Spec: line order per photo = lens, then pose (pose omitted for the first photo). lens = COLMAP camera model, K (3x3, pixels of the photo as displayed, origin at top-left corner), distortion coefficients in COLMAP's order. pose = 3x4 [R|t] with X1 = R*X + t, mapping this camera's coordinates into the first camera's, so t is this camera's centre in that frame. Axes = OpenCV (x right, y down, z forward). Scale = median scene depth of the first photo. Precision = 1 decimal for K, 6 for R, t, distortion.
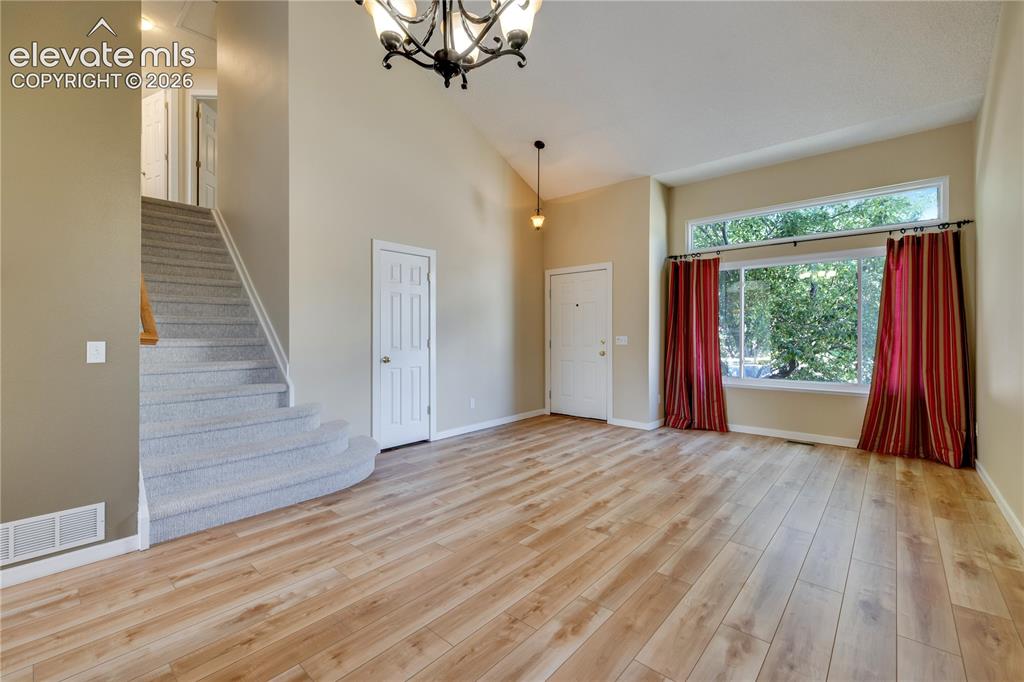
lens RADIAL K [[428.5, 0, 507.5], [0, 428.5, 344.4], [0, 0, 1]] dist [-0.000010, 0.000454]
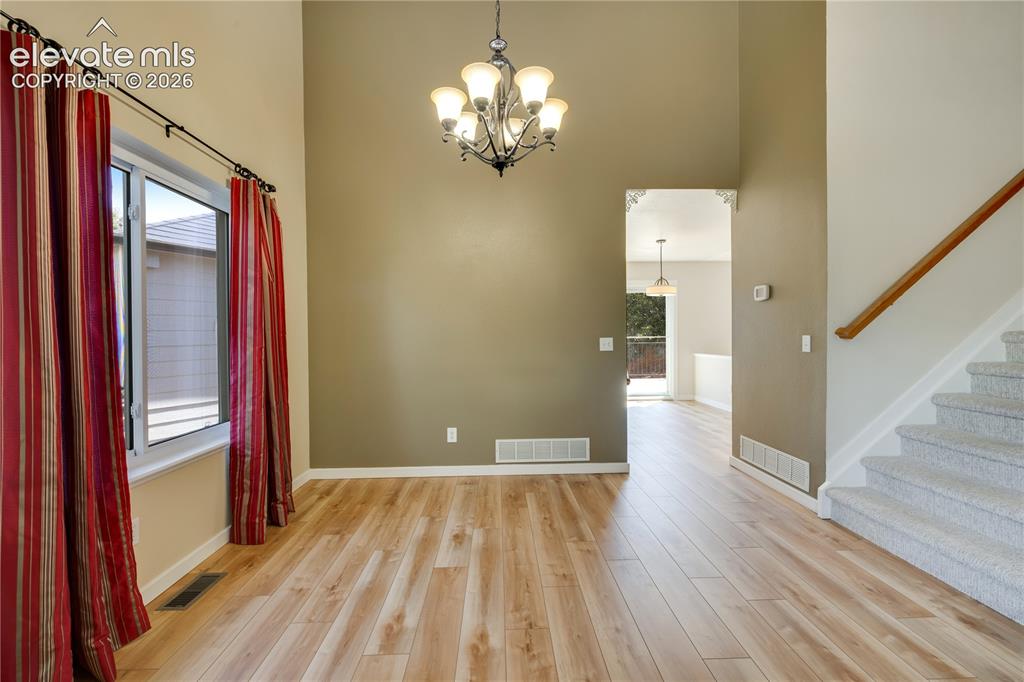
lens RADIAL K [[428.5, 0, 508.4], [0, 428.5, 337.7], [0, 0, 1]] dist [-0.000010, 0.000454]
pose [[-0.725174, 0.017866, -0.688334, 0.337745], [-0.000282, 0.999656, 0.026243, -0.019246], [0.688565, 0.019225, -0.724919, 0.783530]]
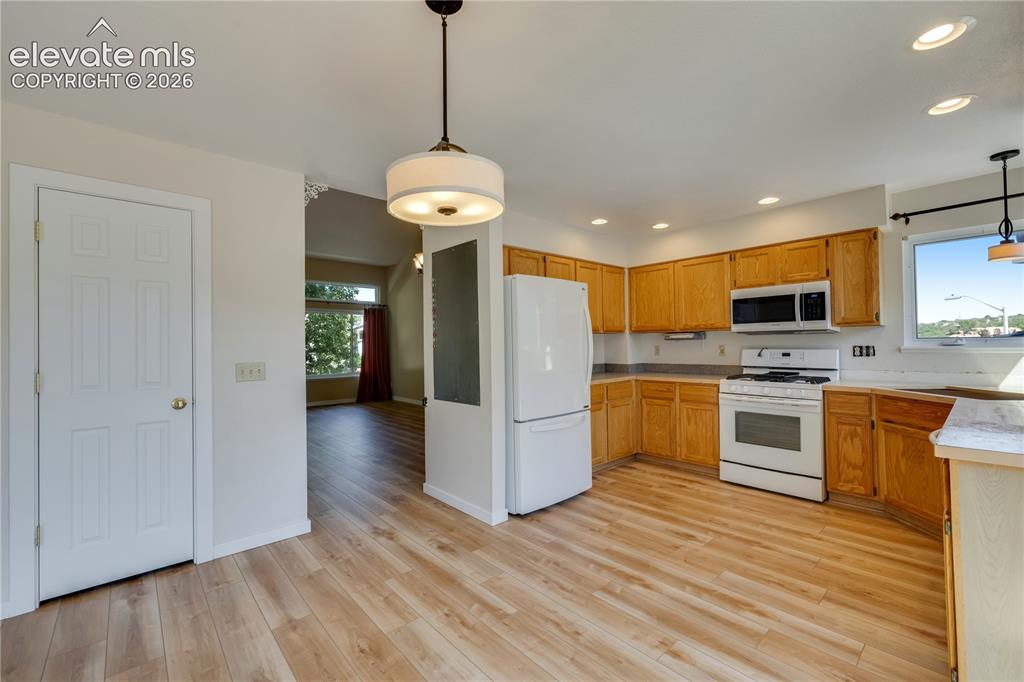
lens RADIAL K [[428.5, 0, 508.3], [0, 428.5, 338.7], [0, 0, 1]] dist [-0.000010, 0.000454]
pose [[0.119753, 0.016568, 0.992665, -1.461288], [0.034365, 0.999192, -0.020823, -0.006908], [-0.992209, 0.036607, 0.119087, -0.044468]]
